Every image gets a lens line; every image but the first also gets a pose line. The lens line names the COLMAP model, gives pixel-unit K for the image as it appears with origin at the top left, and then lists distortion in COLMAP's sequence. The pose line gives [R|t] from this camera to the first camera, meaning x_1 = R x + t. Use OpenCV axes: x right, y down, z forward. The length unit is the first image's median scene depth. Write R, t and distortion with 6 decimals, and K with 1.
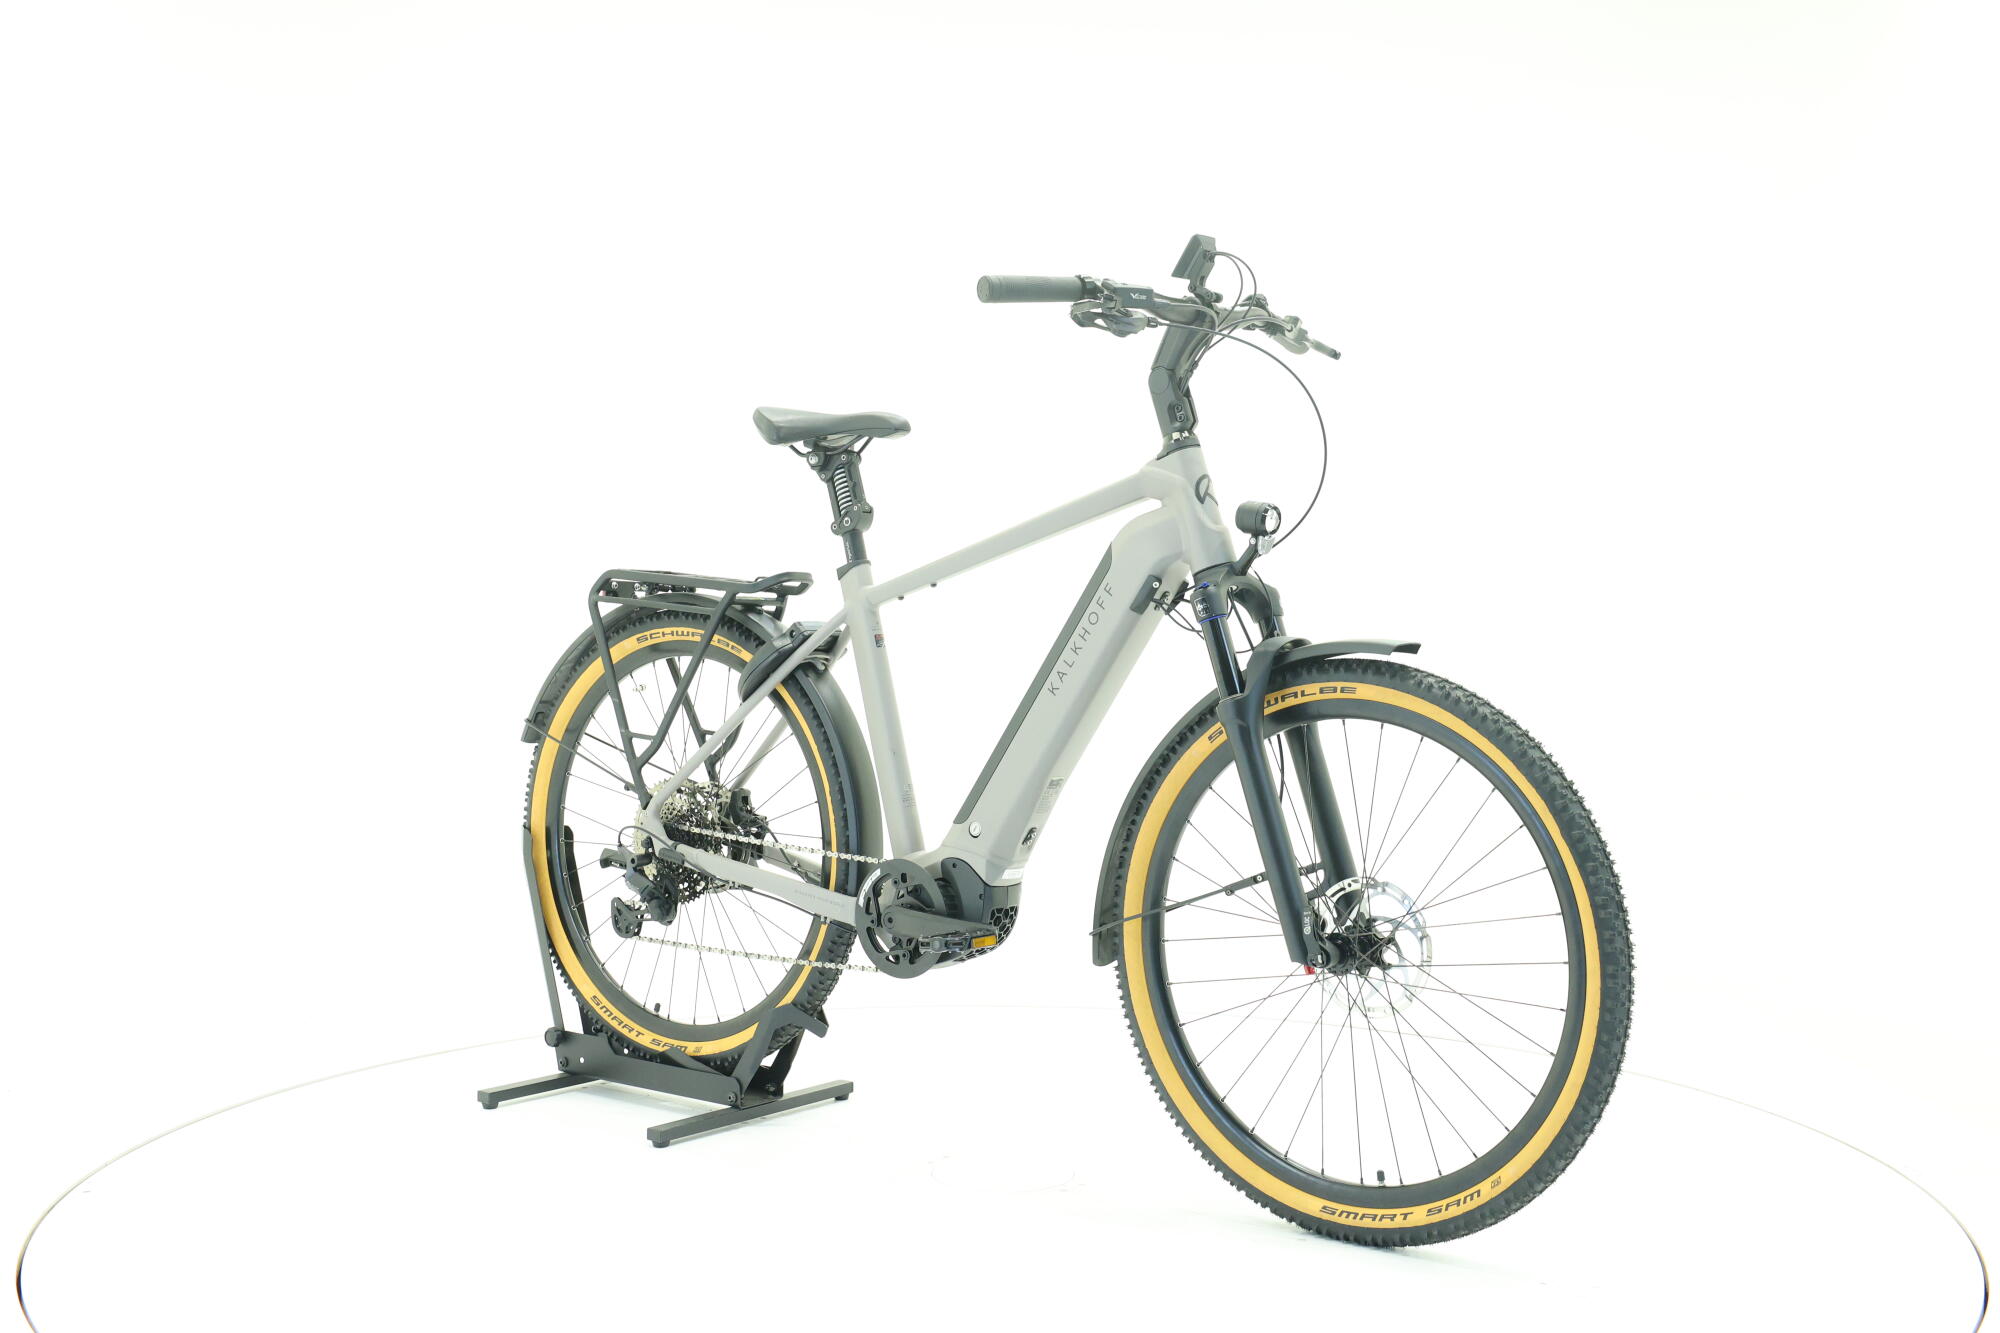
lens RADIAL K [[2130.8, 0, 1000.2], [0, 2130.8, 675.2], [0, 0, 1]] dist [0.006621, 0.000000]
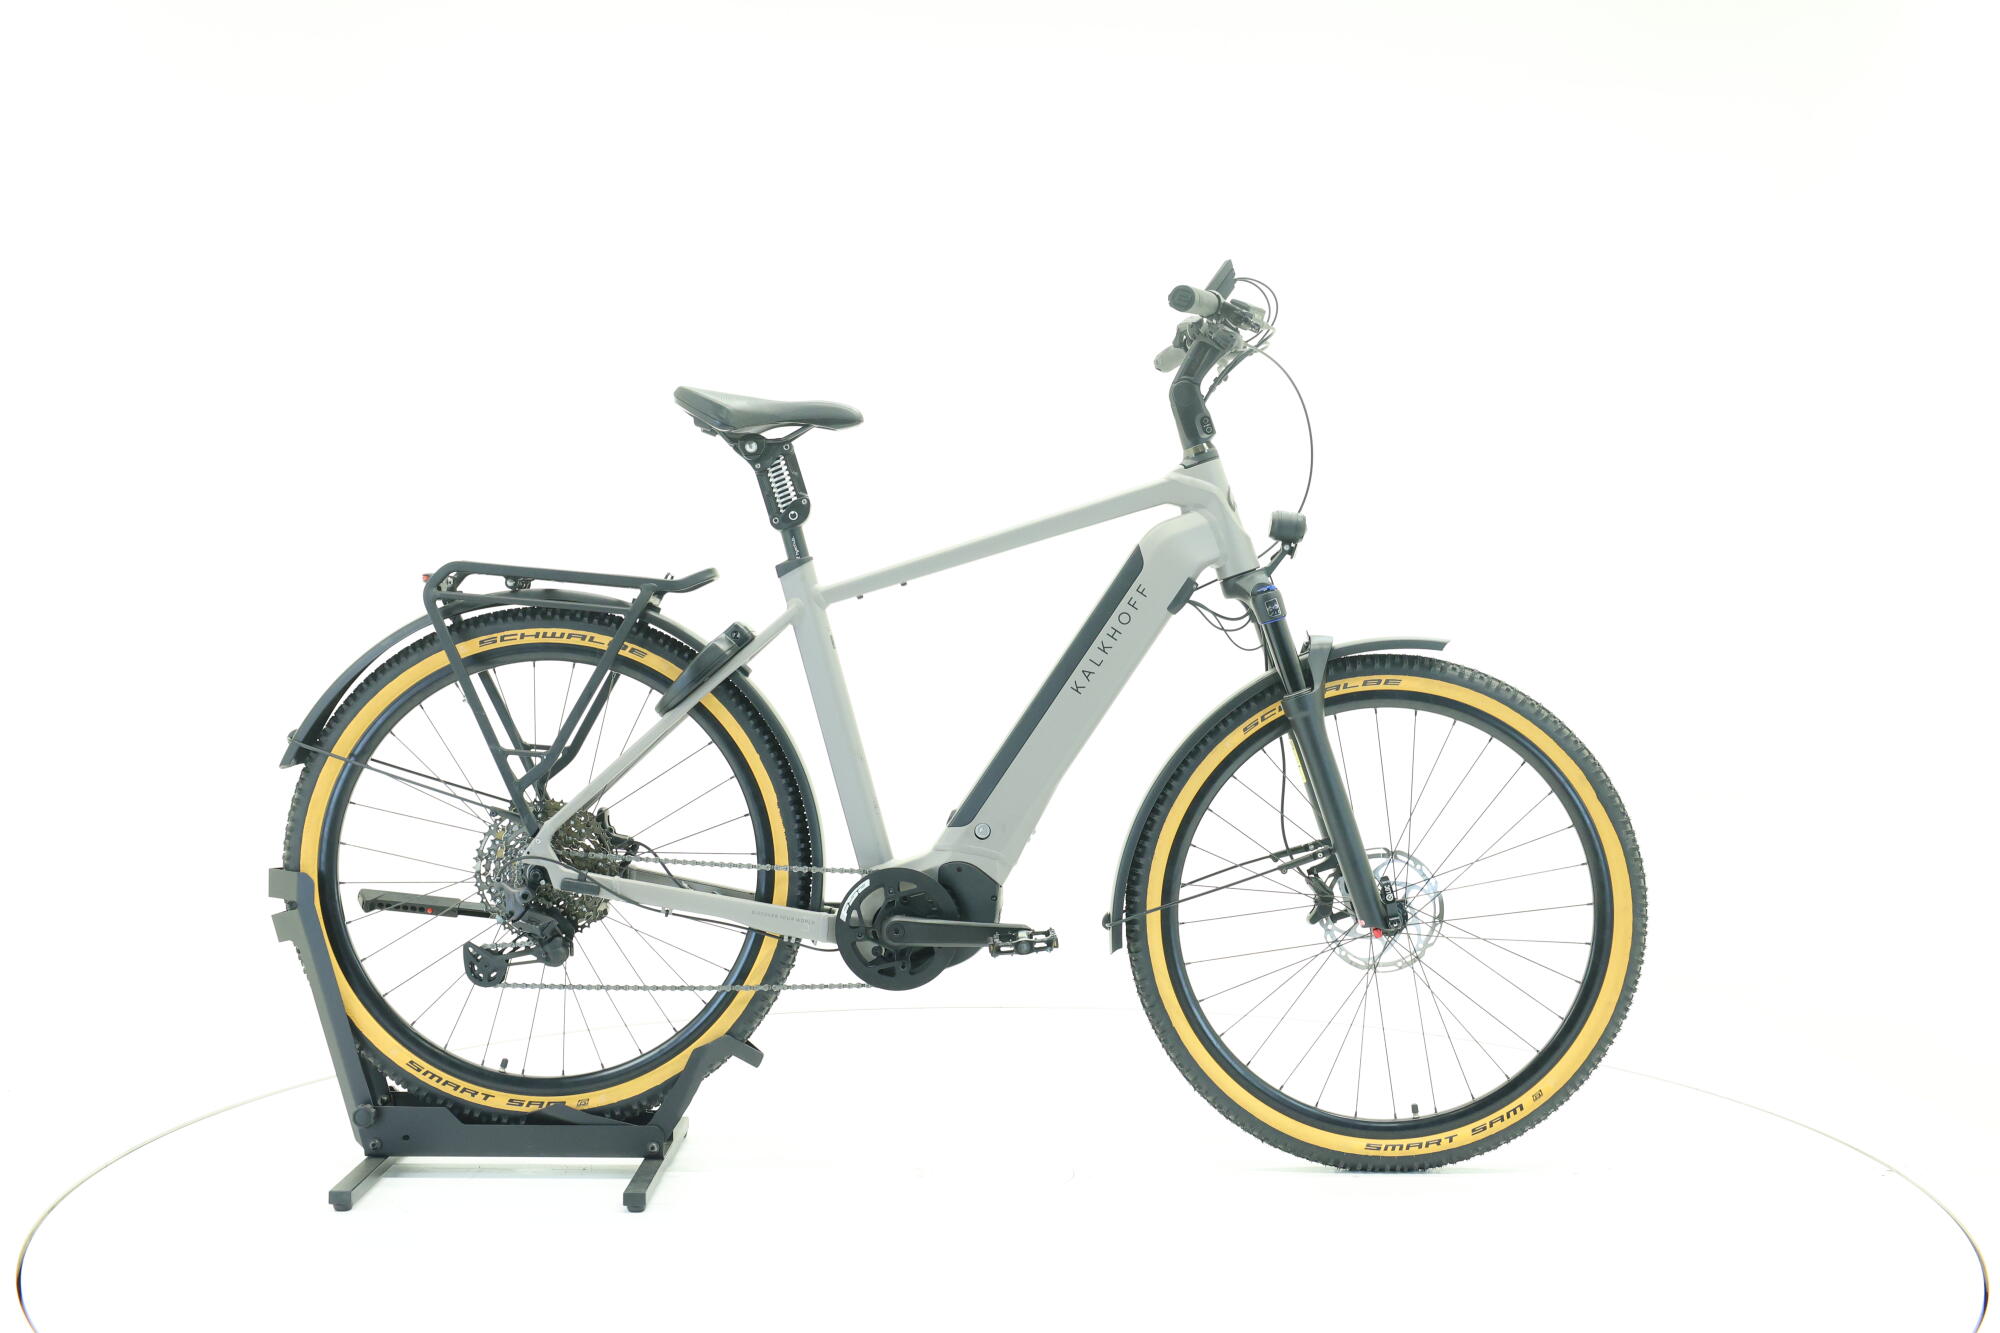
lens RADIAL K [[2130.8, 0, 992.8], [0, 2130.8, 661.3], [0, 0, 1]] dist [0.006621, 0.000000]
pose [[0.786351, -0.013951, 0.617623, -0.645020], [0.015819, 0.999872, 0.002445, -0.009343], [-0.617578, 0.007847, 0.786471, 0.224648]]
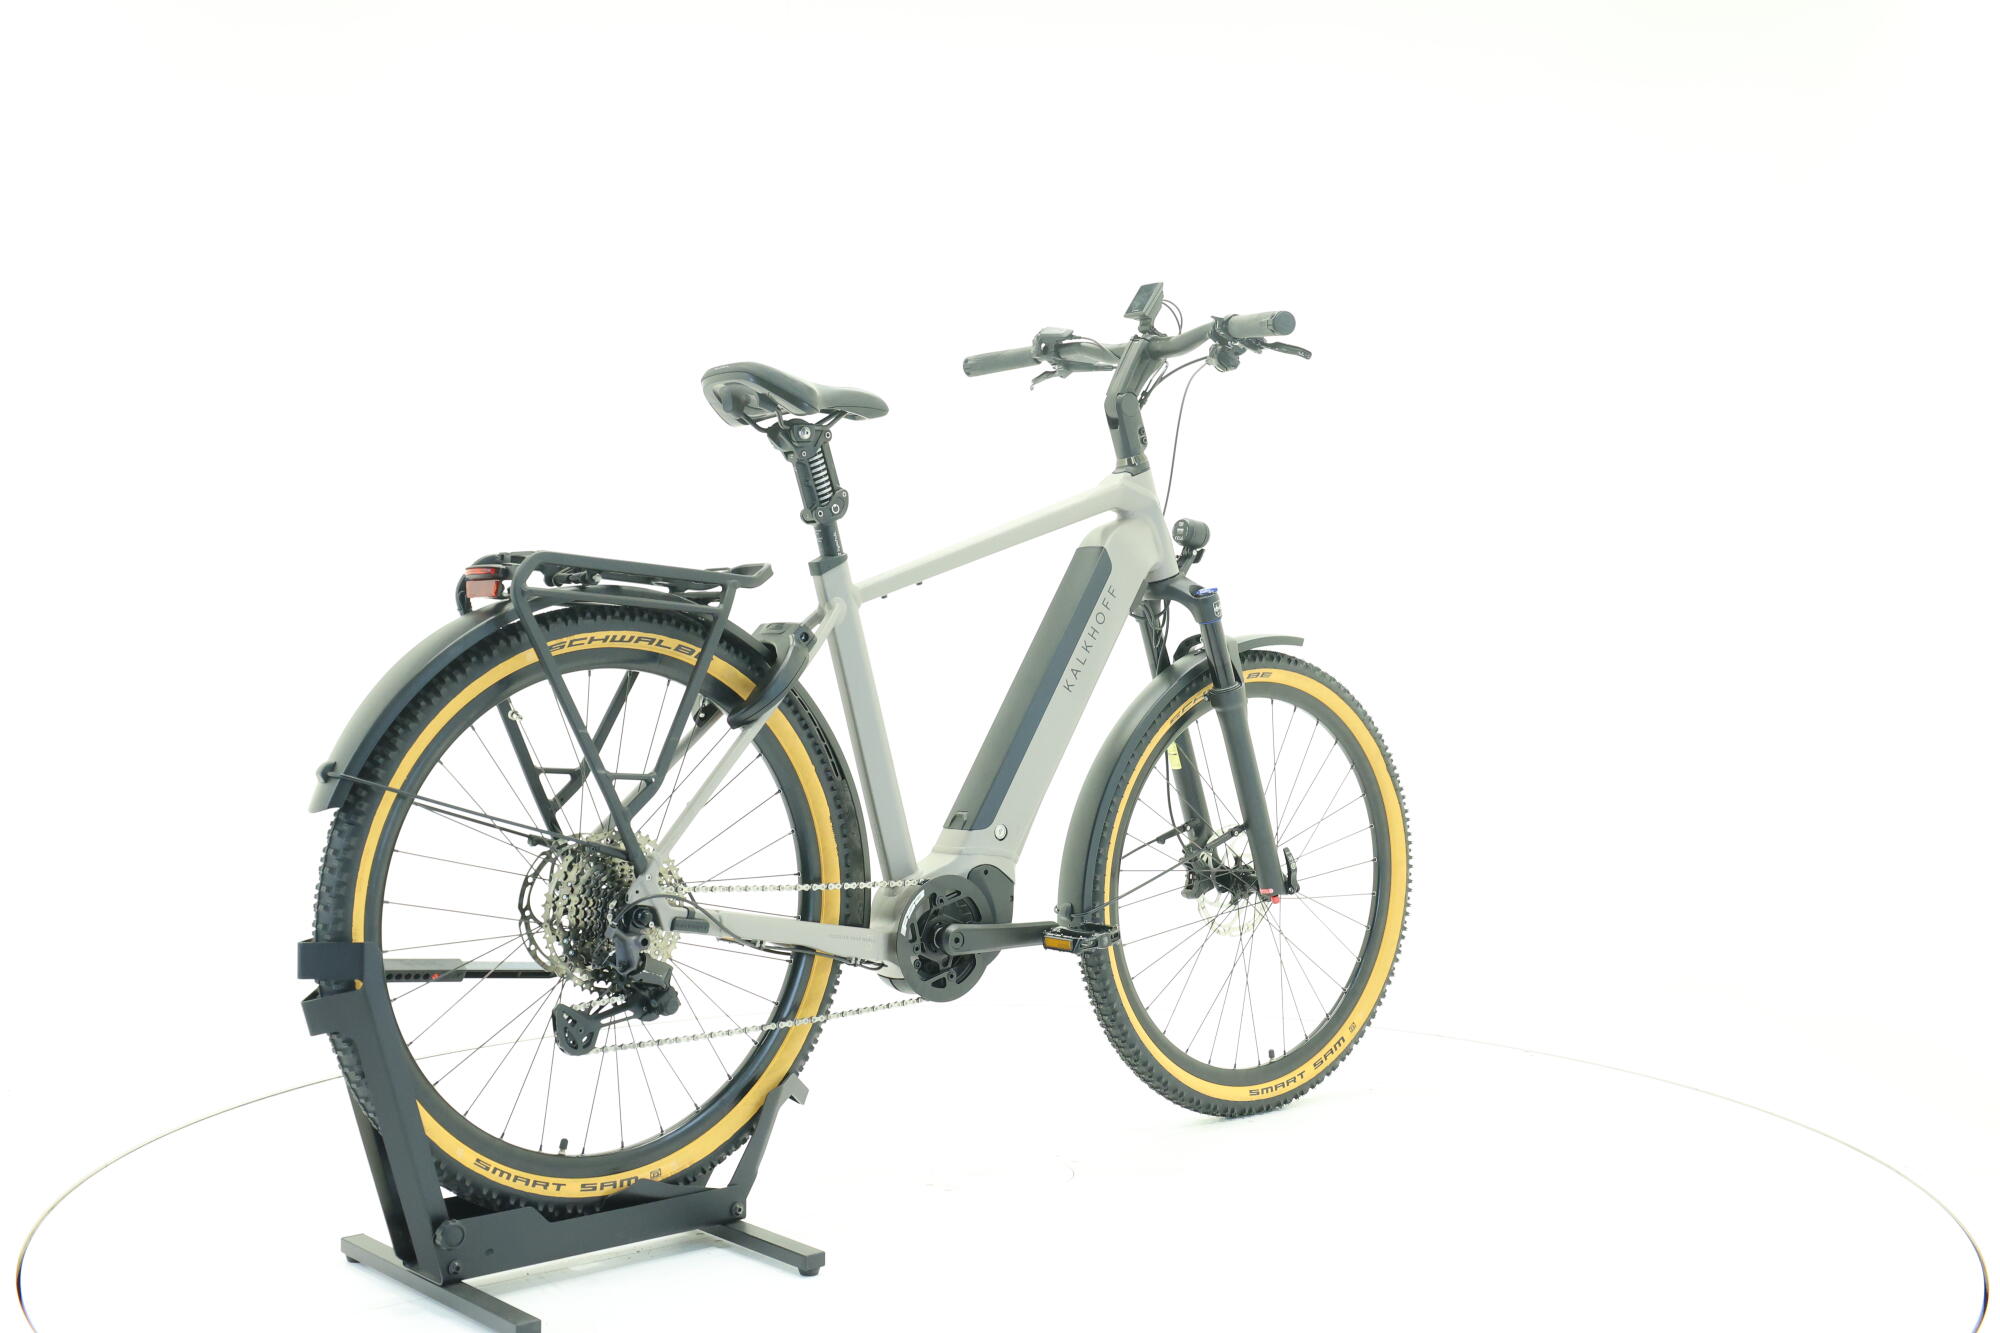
lens RADIAL K [[2130.8, 0, 1001.5], [0, 2130.8, 654.1], [0, 0, 1]] dist [0.006621, 0.000000]
pose [[0.188149, -0.020513, 0.981926, -1.020672], [0.023093, 0.999598, 0.016458, -0.027419], [-0.981869, 0.019579, 0.188547, 0.844524]]
